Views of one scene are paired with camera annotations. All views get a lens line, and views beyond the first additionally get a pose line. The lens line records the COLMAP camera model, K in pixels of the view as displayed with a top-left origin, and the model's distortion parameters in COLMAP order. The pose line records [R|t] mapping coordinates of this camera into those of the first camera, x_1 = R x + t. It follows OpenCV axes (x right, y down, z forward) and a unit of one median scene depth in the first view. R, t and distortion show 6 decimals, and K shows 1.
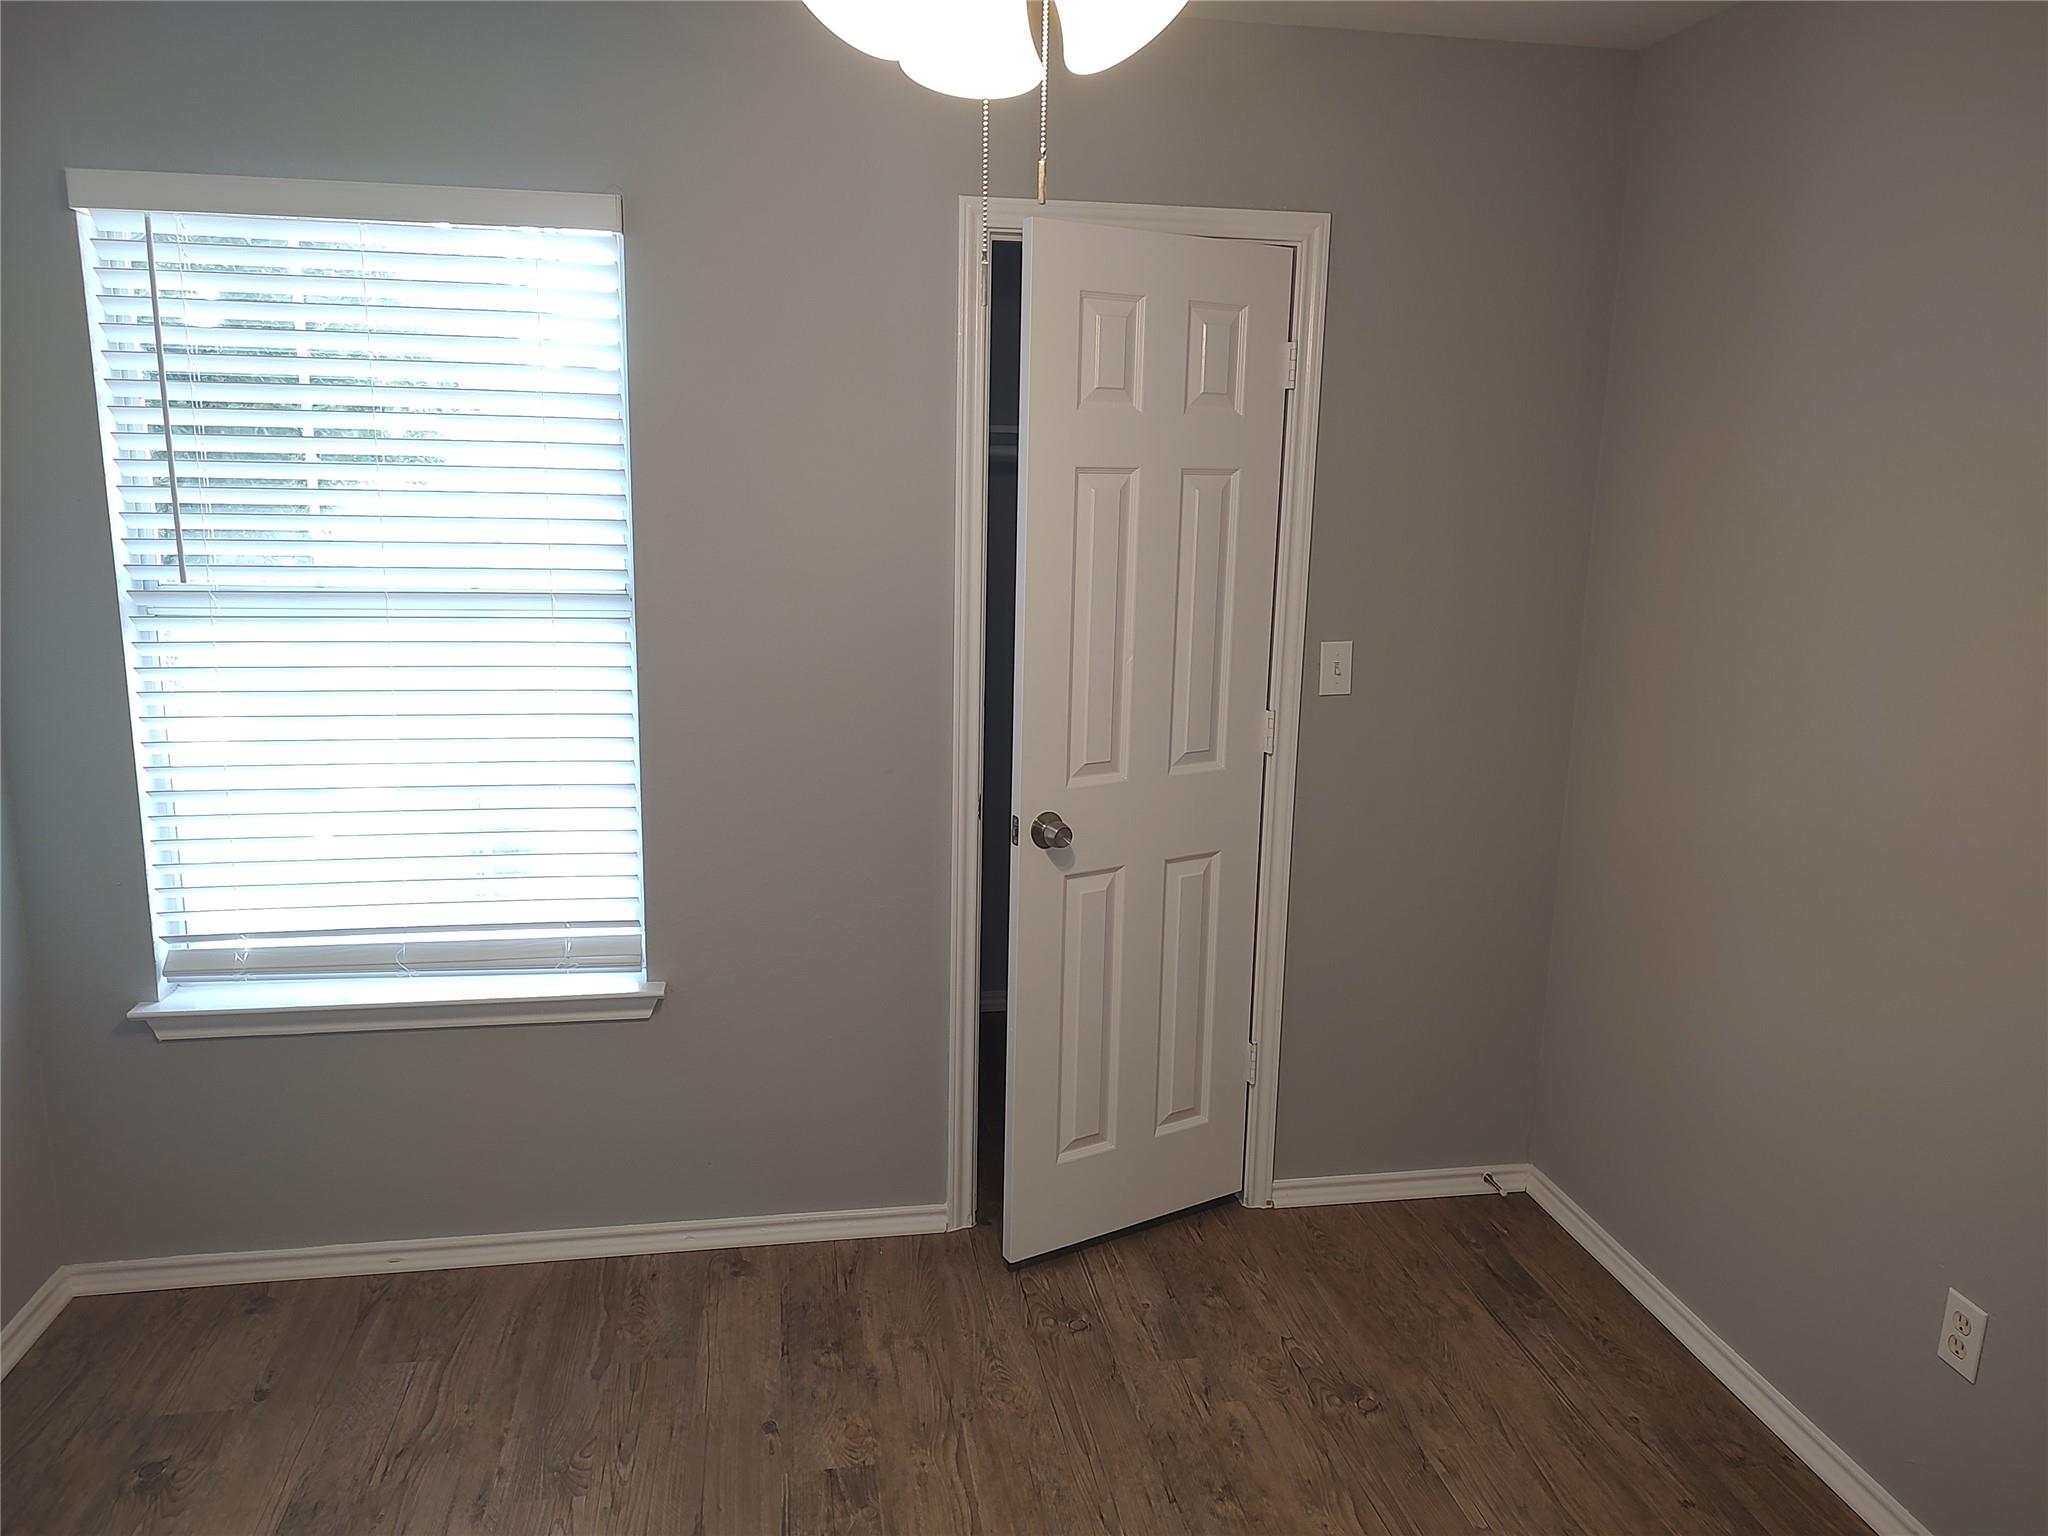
lens RADIAL K [[1447.5, 0, 1028.3], [0, 1447.5, 762.9], [0, 0, 1]] dist [0.033746, -0.030545]
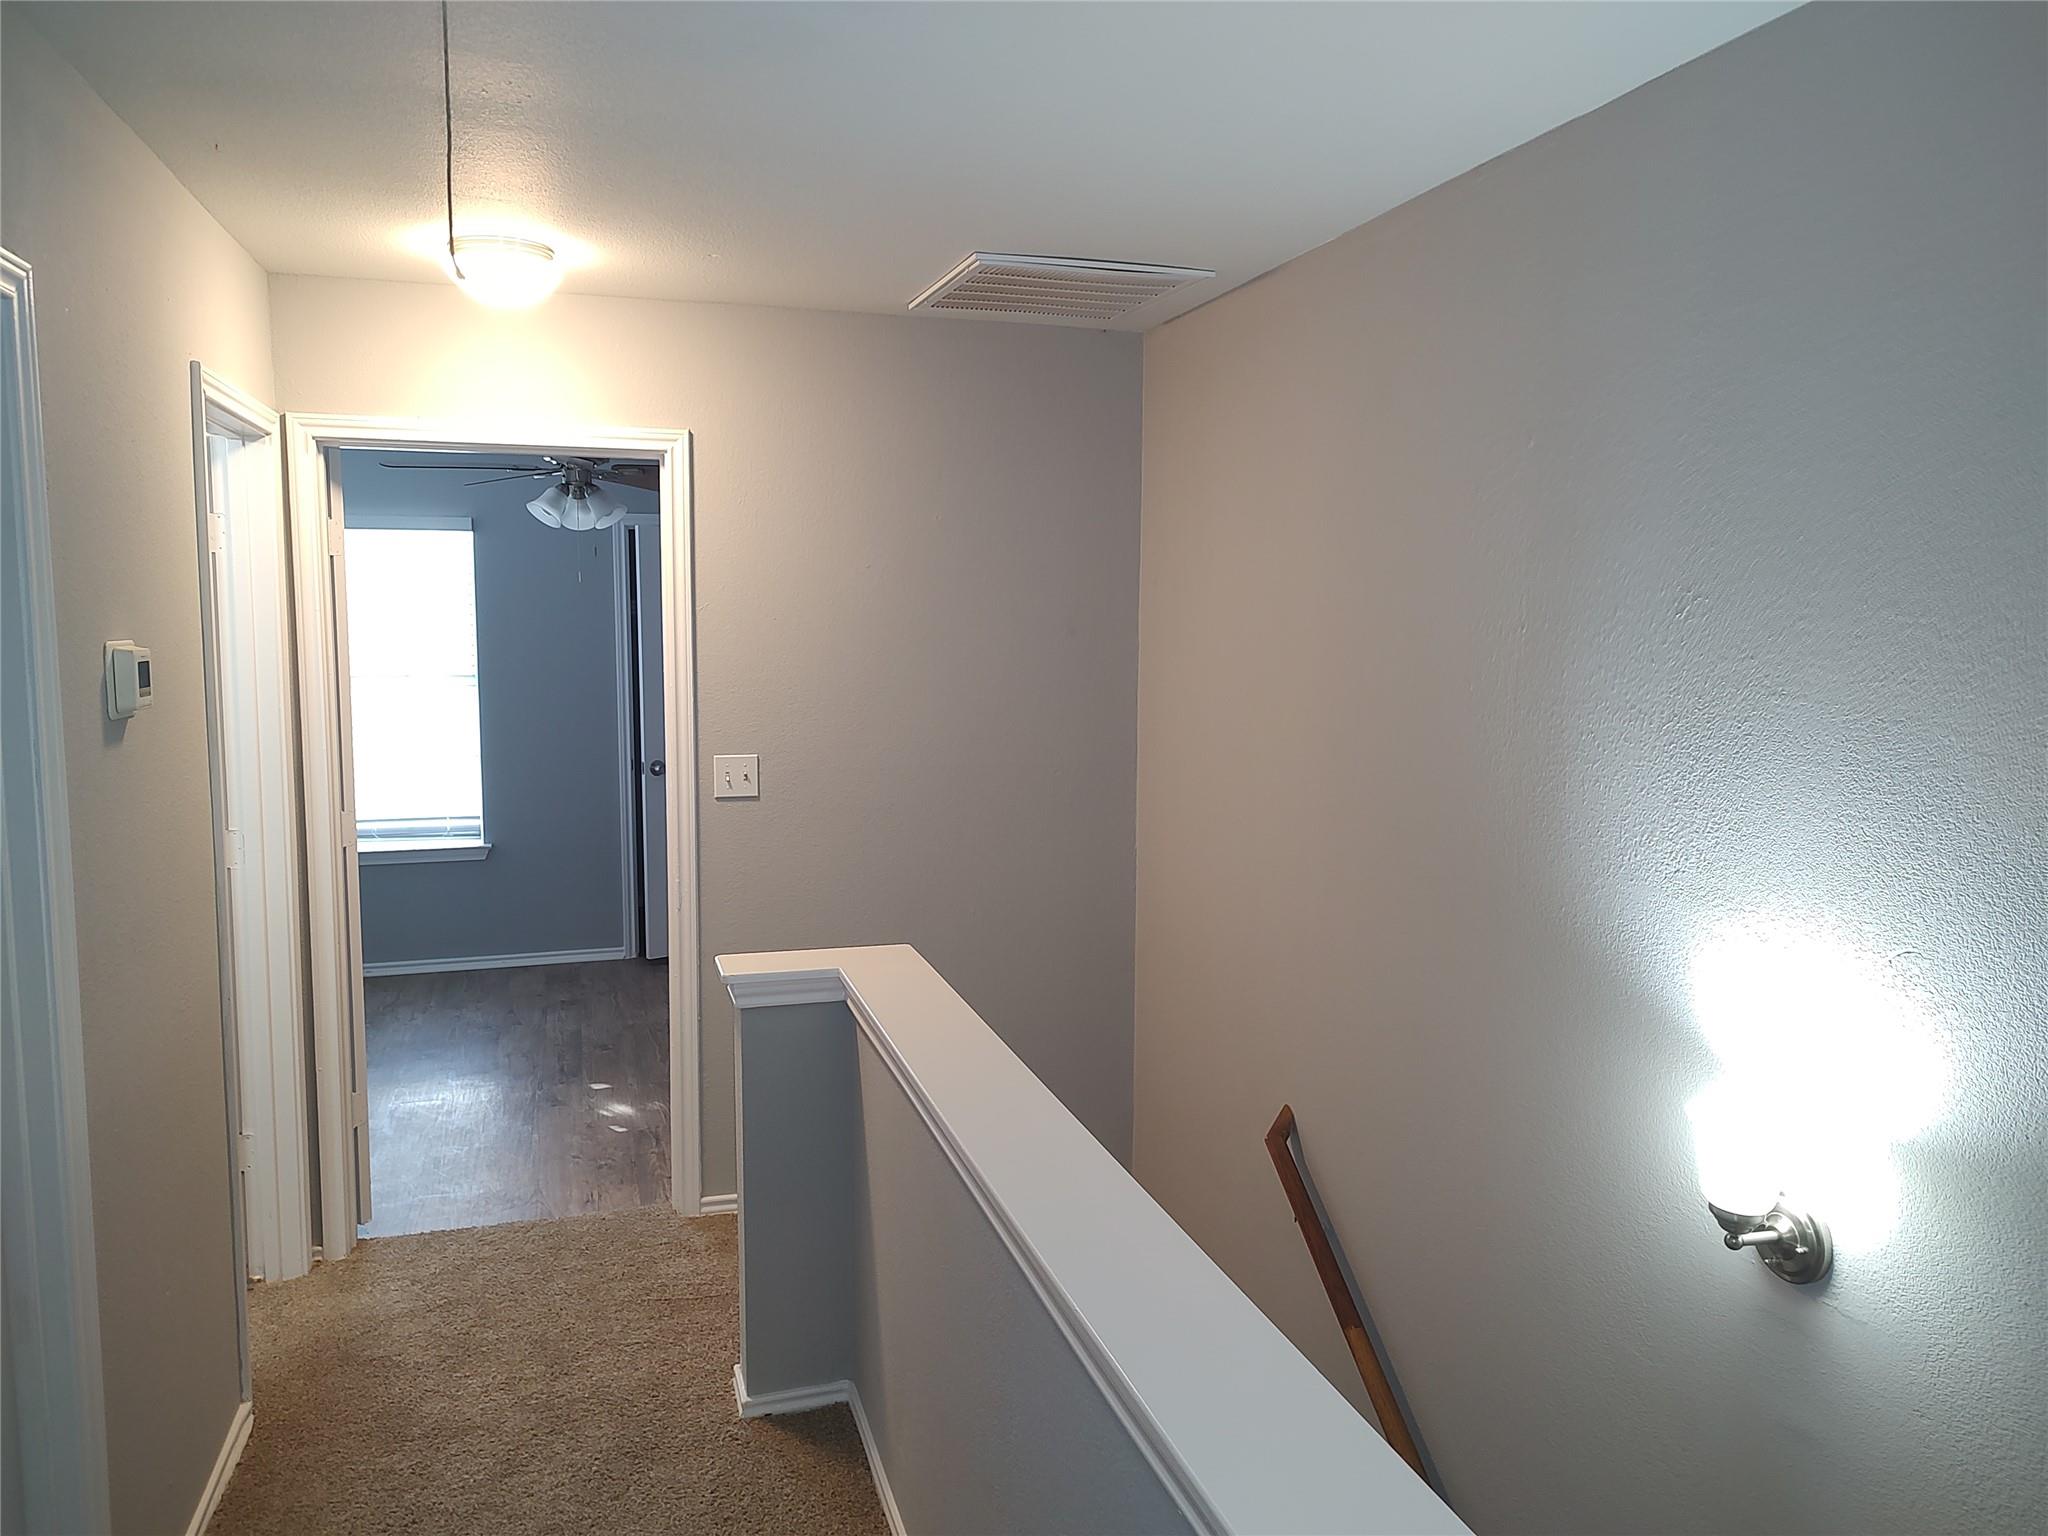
lens RADIAL K [[1447.5, 0, 1028.3], [0, 1447.5, 762.9], [0, 0, 1]] dist [0.033746, -0.030545]
pose [[0.993430, -0.032428, 0.109748, 0.343527], [0.040769, 0.996377, -0.074634, 0.231565], [-0.106930, 0.078618, 0.991153, -1.381773]]
